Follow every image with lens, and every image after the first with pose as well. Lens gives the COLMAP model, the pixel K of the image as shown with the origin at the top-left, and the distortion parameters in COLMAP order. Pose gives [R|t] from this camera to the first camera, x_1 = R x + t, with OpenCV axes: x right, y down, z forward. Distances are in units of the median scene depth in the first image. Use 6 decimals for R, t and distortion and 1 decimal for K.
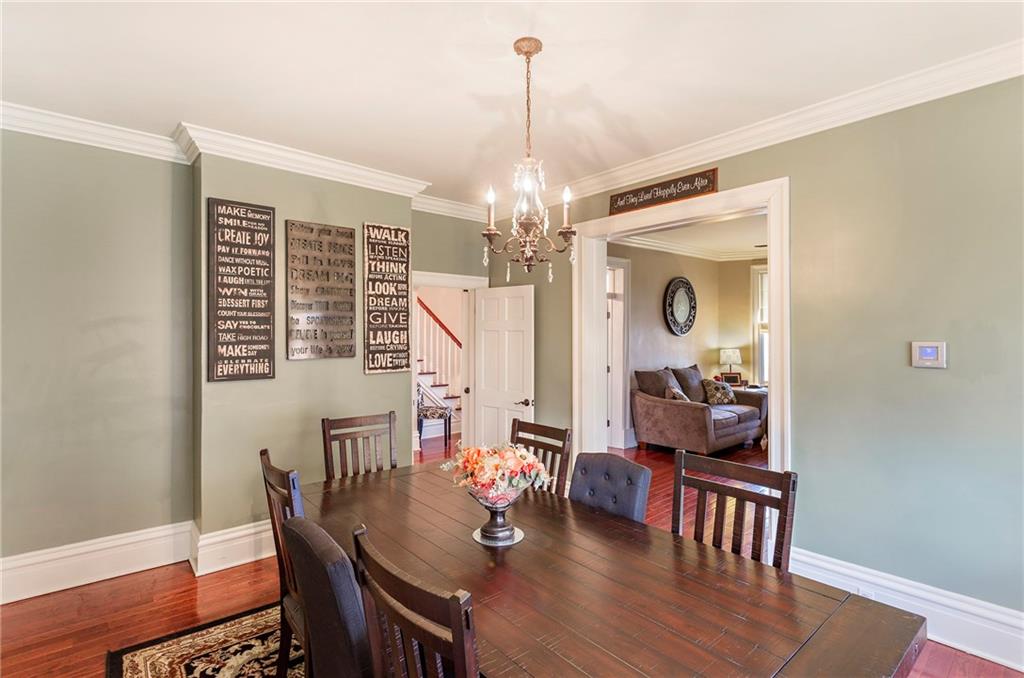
lens RADIAL K [[496.0, 0, 516.8], [0, 496.0, 345.1], [0, 0, 1]] dist [0.000108, 0.001001]
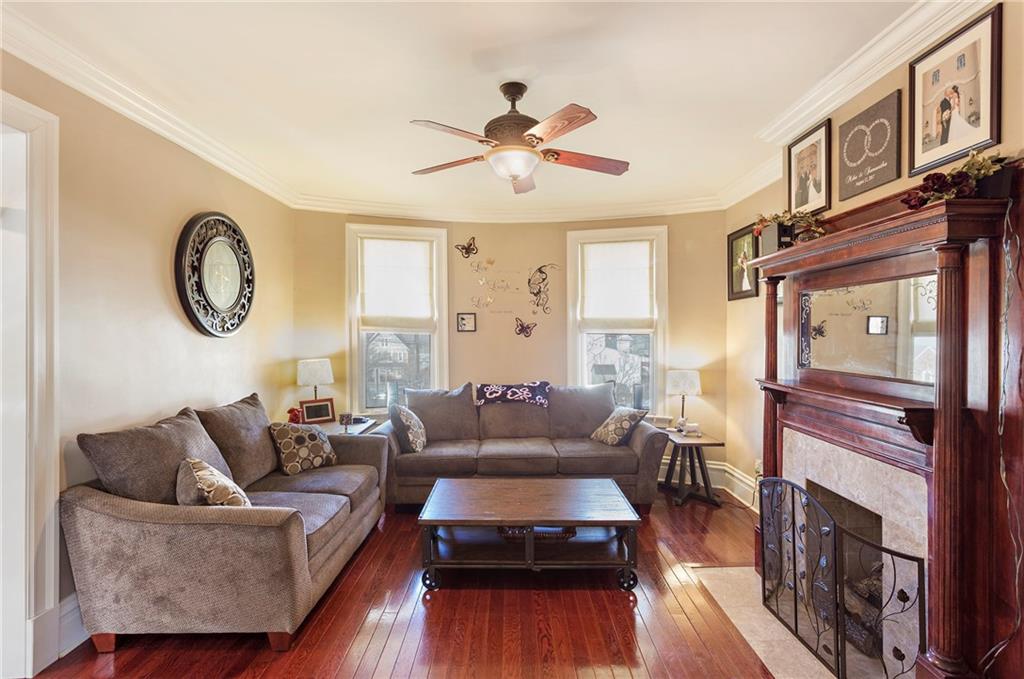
lens RADIAL K [[492.9, 0, 522.6], [0, 492.9, 333.7], [0, 0, 1]] dist [0.000882, 0.000319]
pose [[0.647759, 0.004258, 0.761833, 0.164050], [0.010167, 0.999847, -0.014234, -0.012516], [-0.761777, 0.016966, 0.647617, 0.492458]]
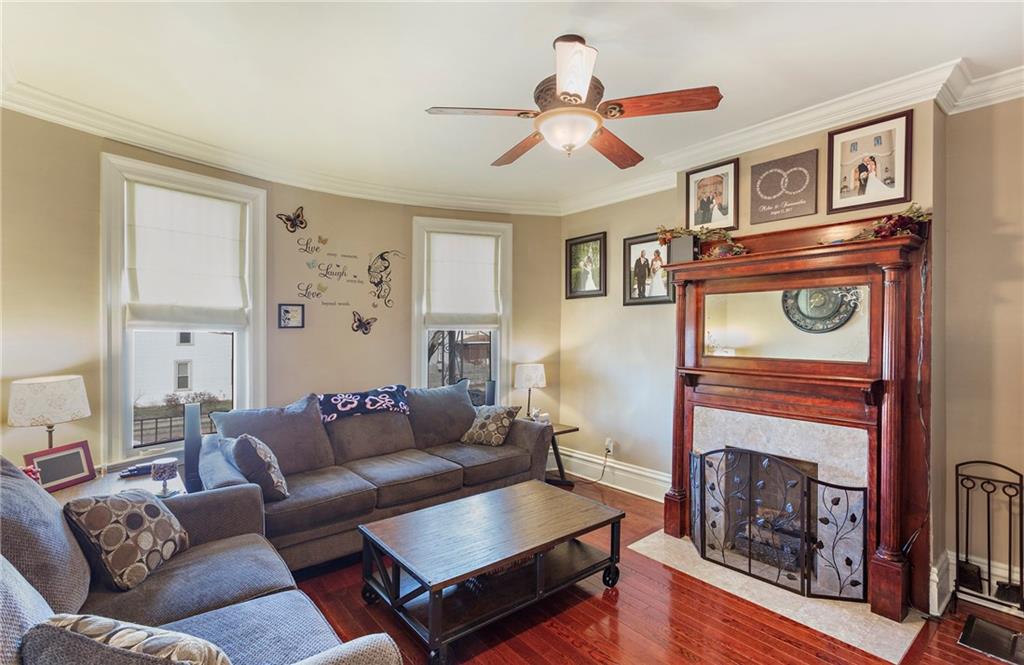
lens RADIAL K [[478.4, 0, 509.1], [0, 478.4, 325.5], [0, 0, 1]] dist [0.002486, 0.000817]
pose [[0.039503, 0.010409, 0.999165, 0.131500], [0.023601, 0.999657, -0.011347, -0.017871], [-0.998941, 0.024029, 0.039244, 0.765905]]
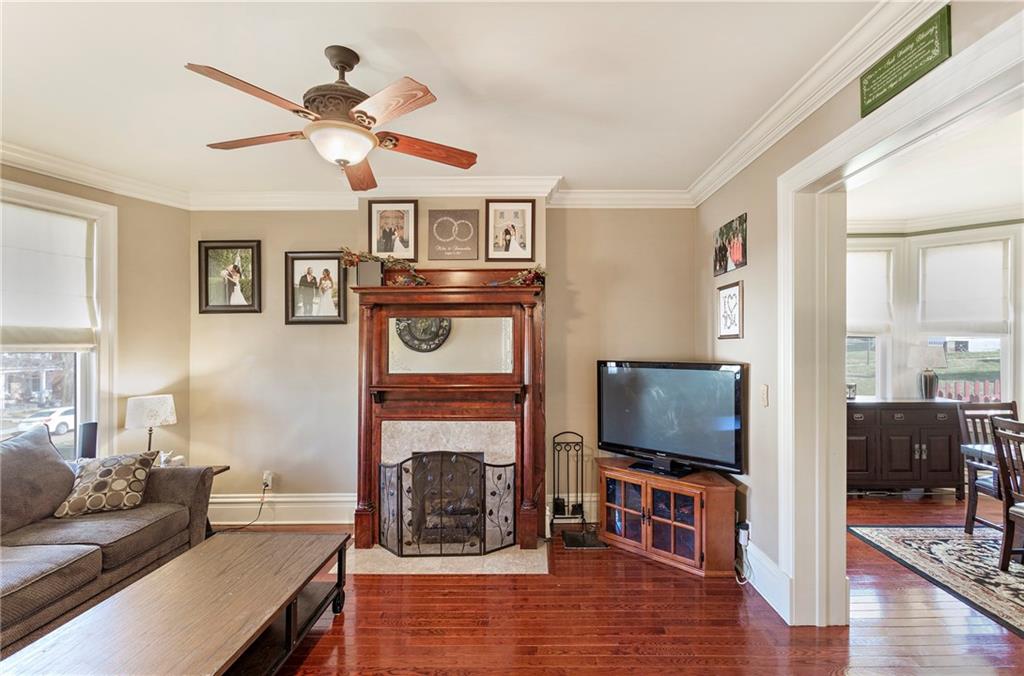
lens RADIAL K [[496.0, 0, 516.8], [0, 496.0, 344.1], [0, 0, 1]] dist [0.000108, 0.001001]
pose [[-0.746221, 0.009754, 0.665627, 0.154826], [0.021035, 0.999739, 0.008932, -0.022786], [-0.665366, 0.020666, -0.746231, 0.901808]]
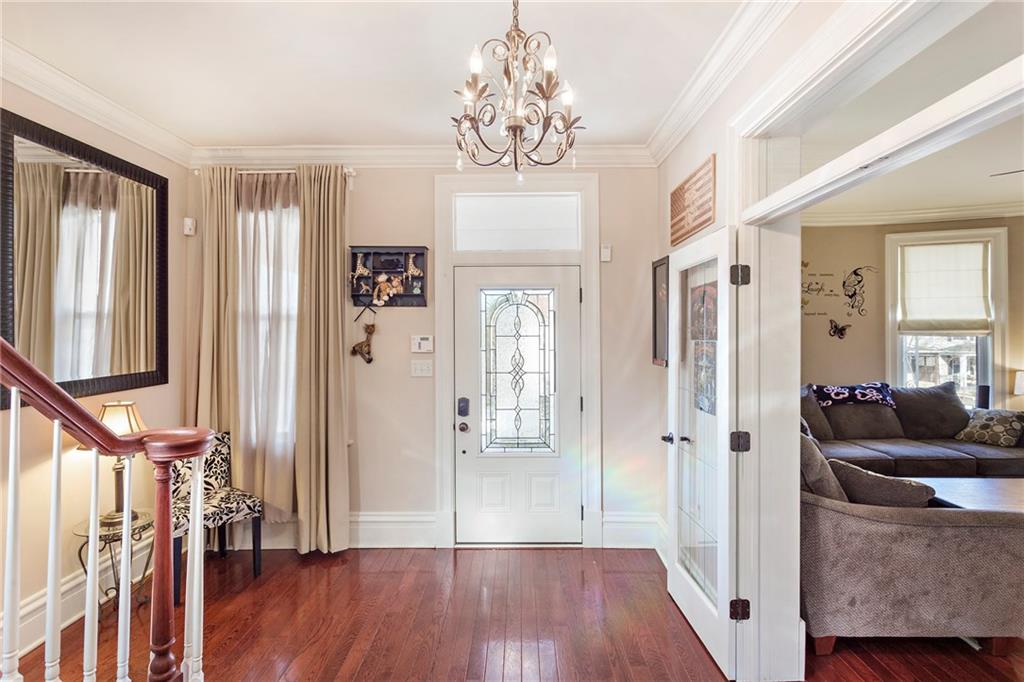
lens RADIAL K [[478.3, 0, 513.1], [0, 478.3, 326.5], [0, 0, 1]] dist [0.000186, -0.000172]
pose [[0.665044, 0.017527, 0.746598, -0.148629], [0.012519, 0.999322, -0.034611, -0.017622], [-0.746699, 0.032365, 0.664374, 0.863621]]
